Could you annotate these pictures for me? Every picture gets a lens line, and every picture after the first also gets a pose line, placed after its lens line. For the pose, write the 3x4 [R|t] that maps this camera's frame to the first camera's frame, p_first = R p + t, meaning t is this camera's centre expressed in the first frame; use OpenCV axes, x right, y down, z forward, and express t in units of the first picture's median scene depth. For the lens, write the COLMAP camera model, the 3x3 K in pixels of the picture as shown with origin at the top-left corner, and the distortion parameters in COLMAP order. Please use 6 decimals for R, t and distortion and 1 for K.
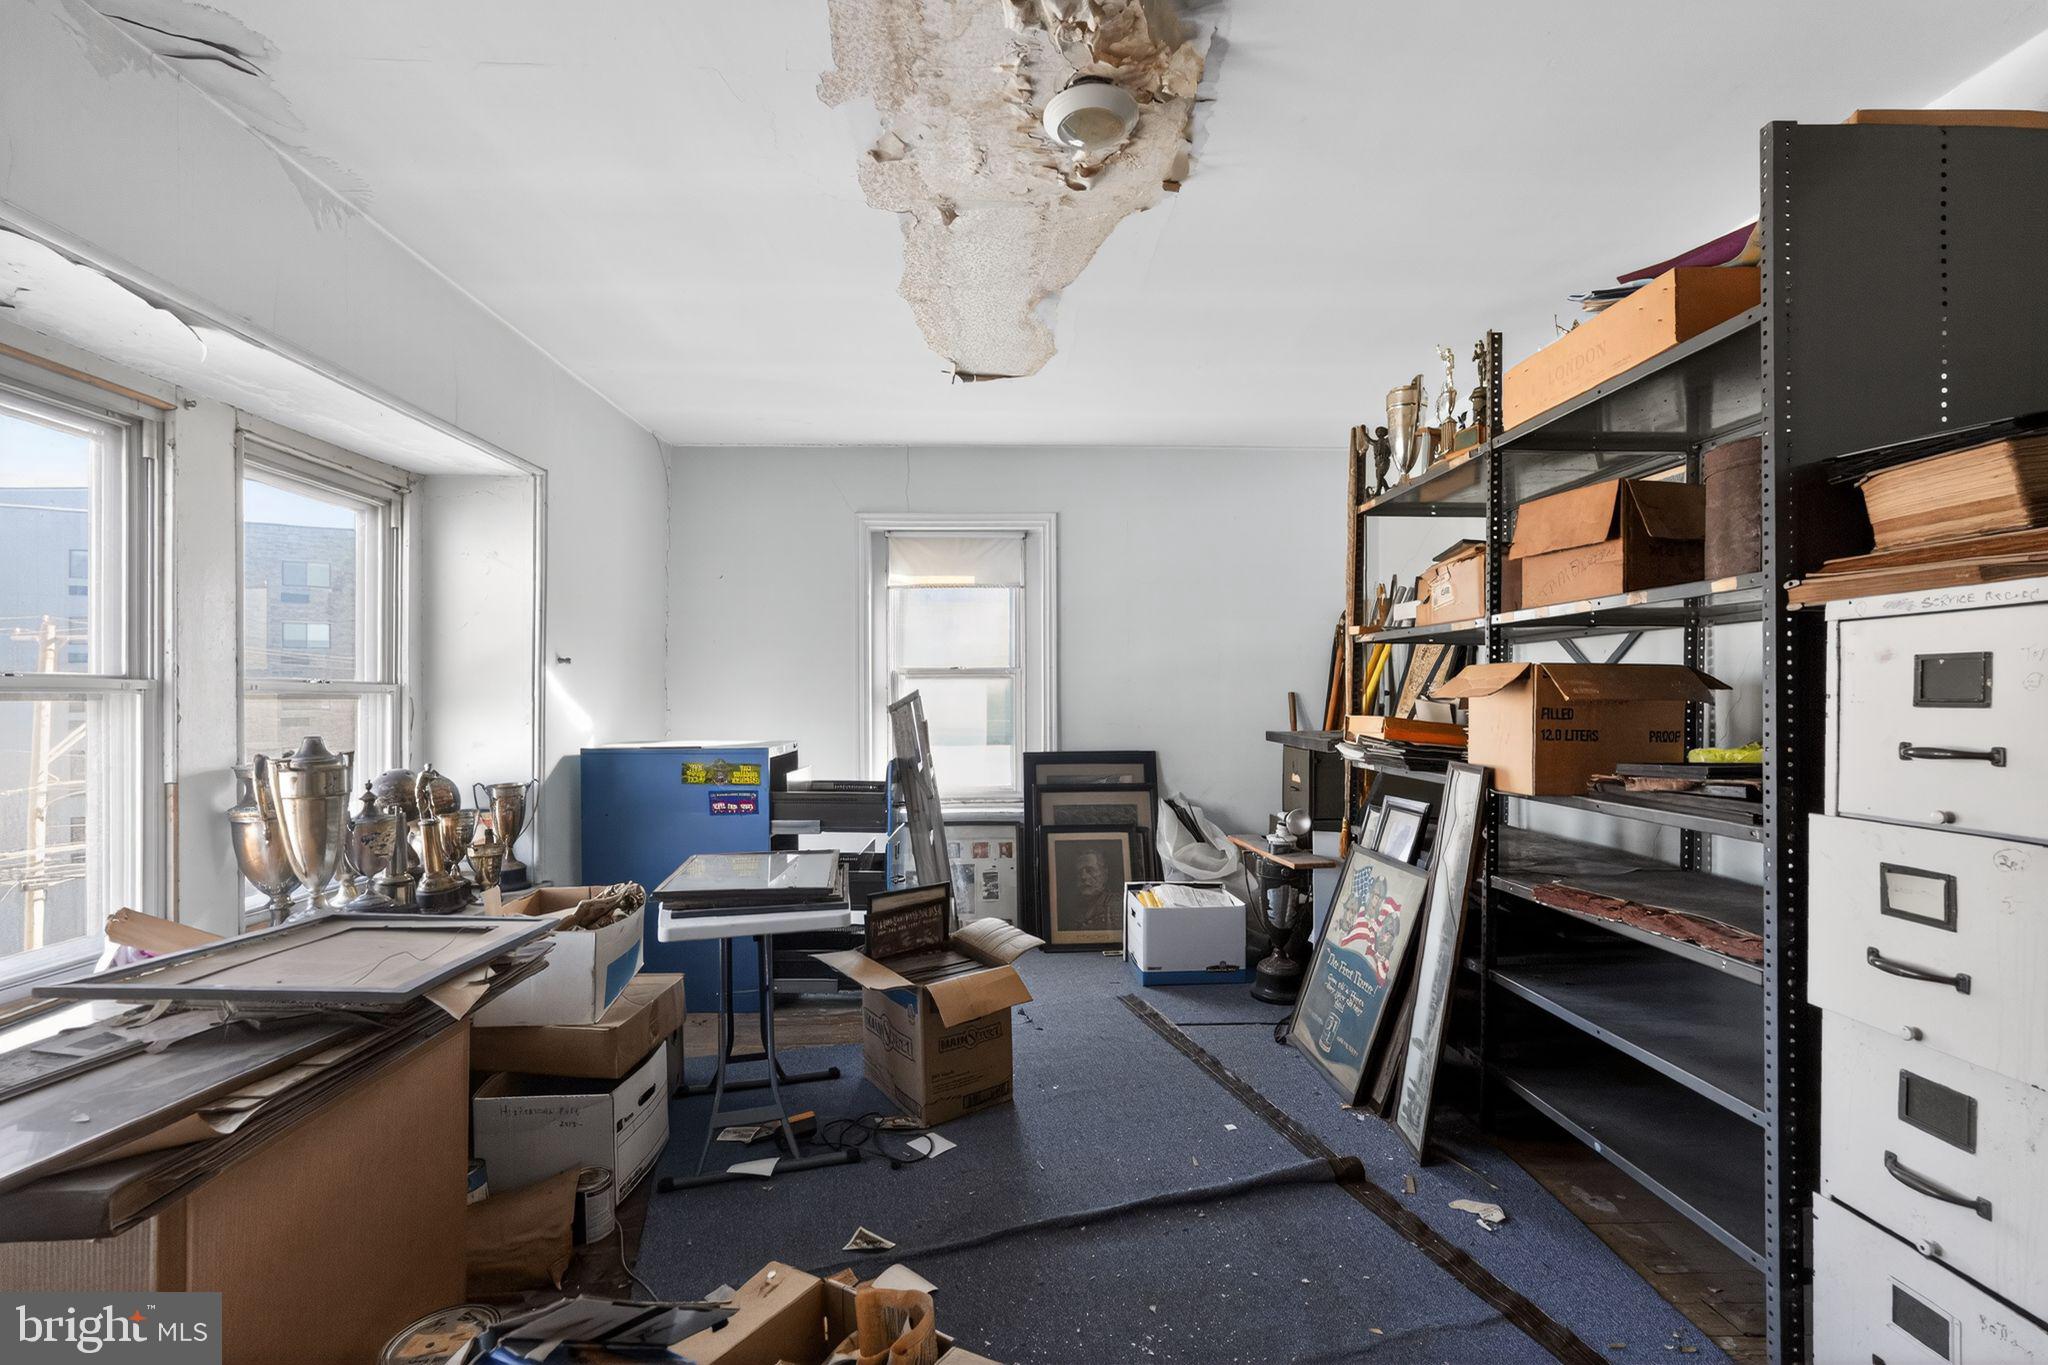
lens RADIAL K [[903.3, 0, 1029.0], [0, 903.3, 702.8], [0, 0, 1]] dist [-0.003796, 0.002572]
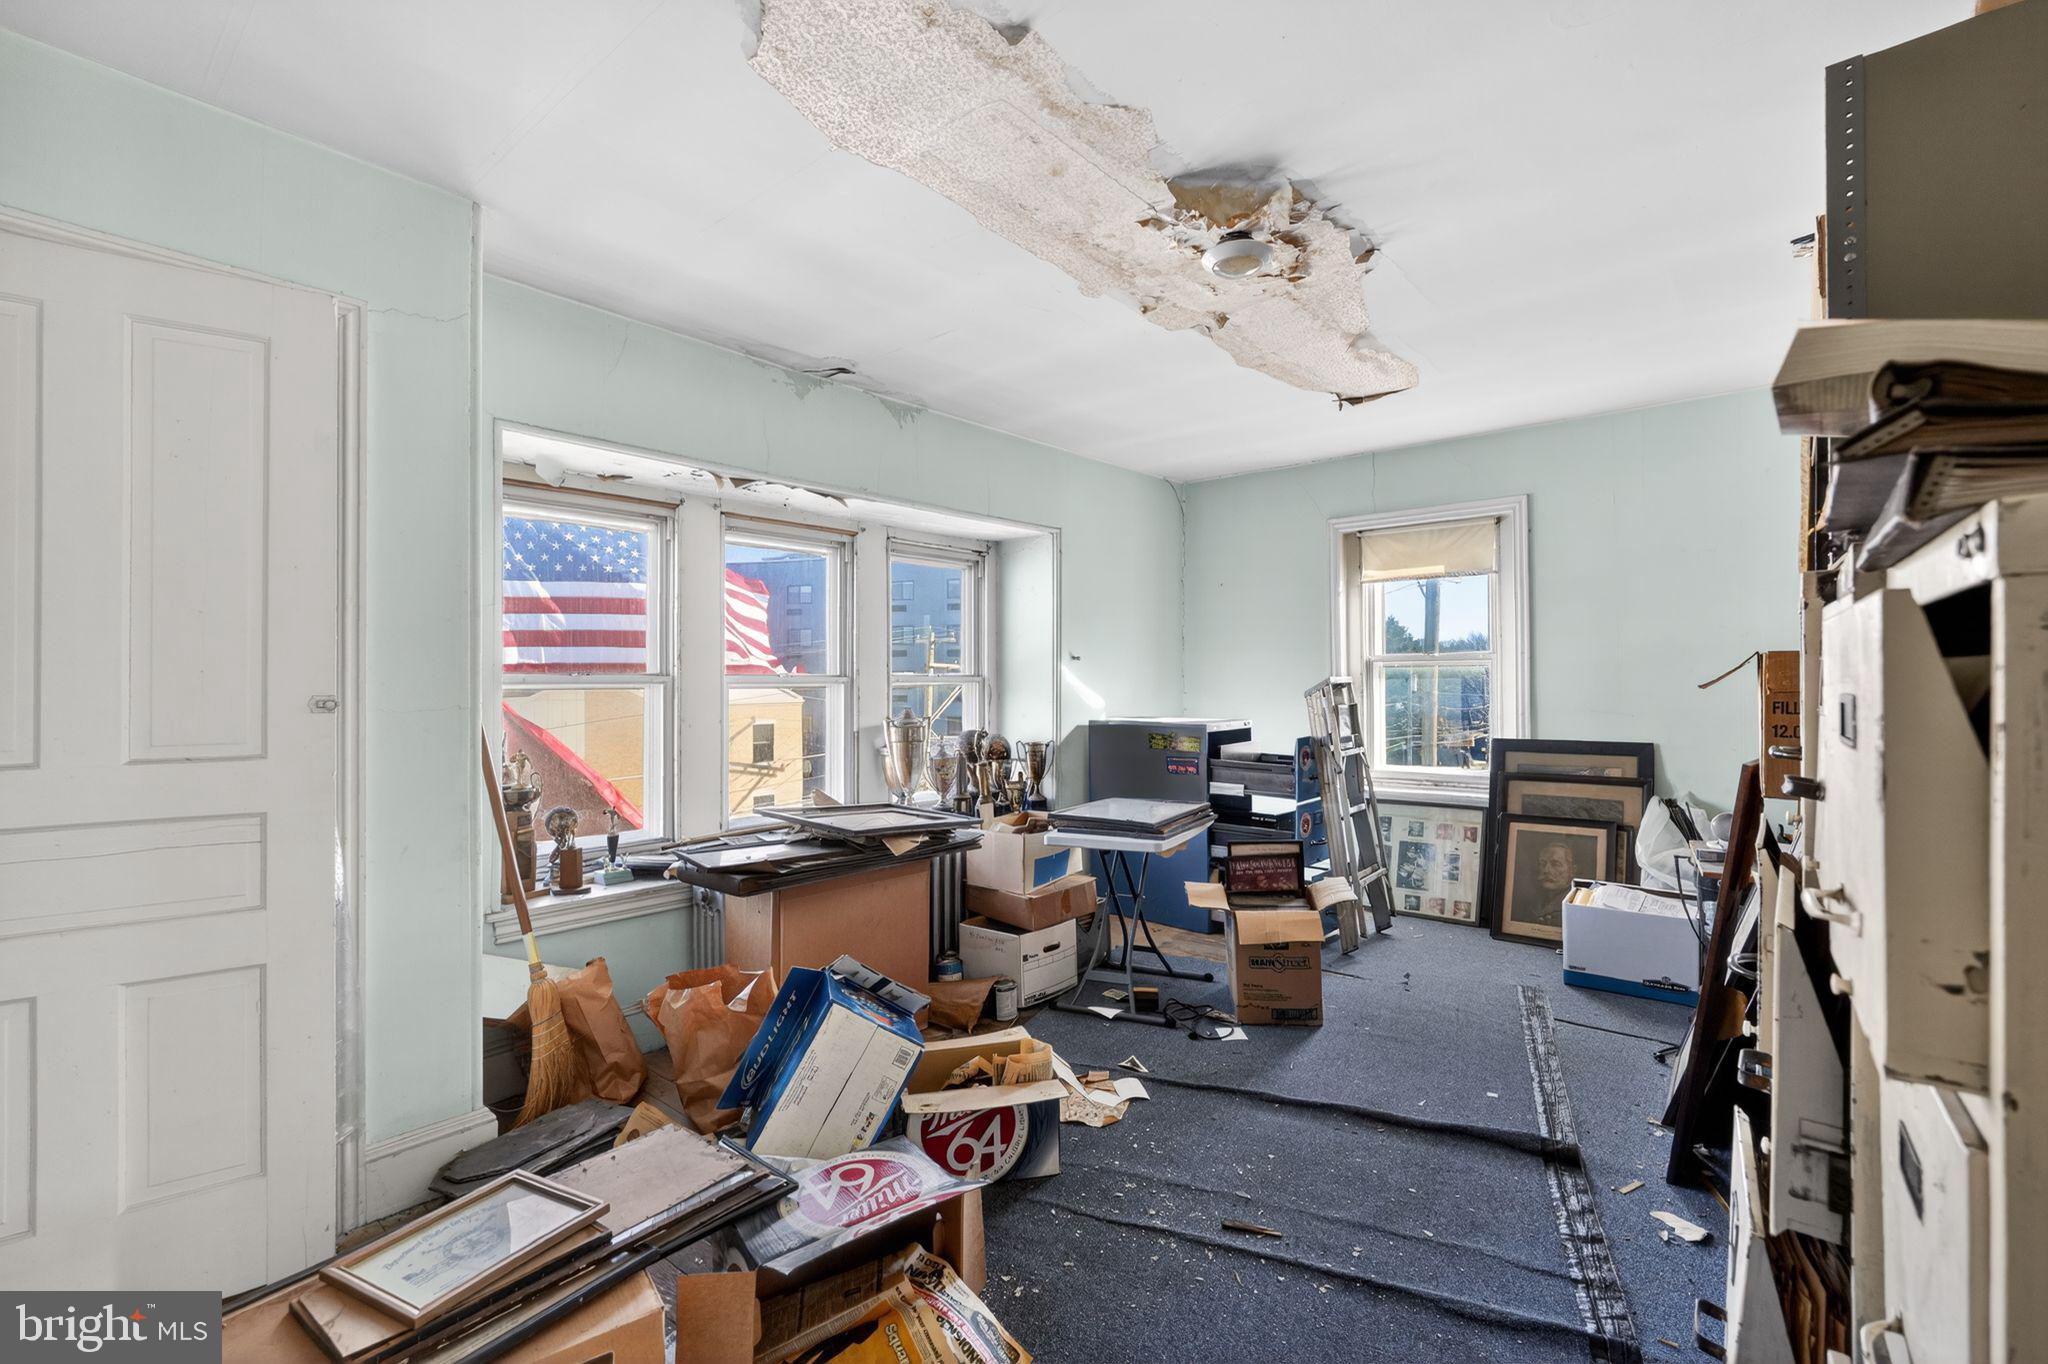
lens RADIAL K [[903.3, 0, 1033.3], [0, 903.3, 675.2], [0, 0, 1]] dist [-0.003796, 0.002572]
pose [[0.743915, -0.006191, -0.668246, 0.407138], [-0.000843, 0.999948, -0.010203, -0.006276], [0.668274, 0.008153, 0.743871, -0.111869]]
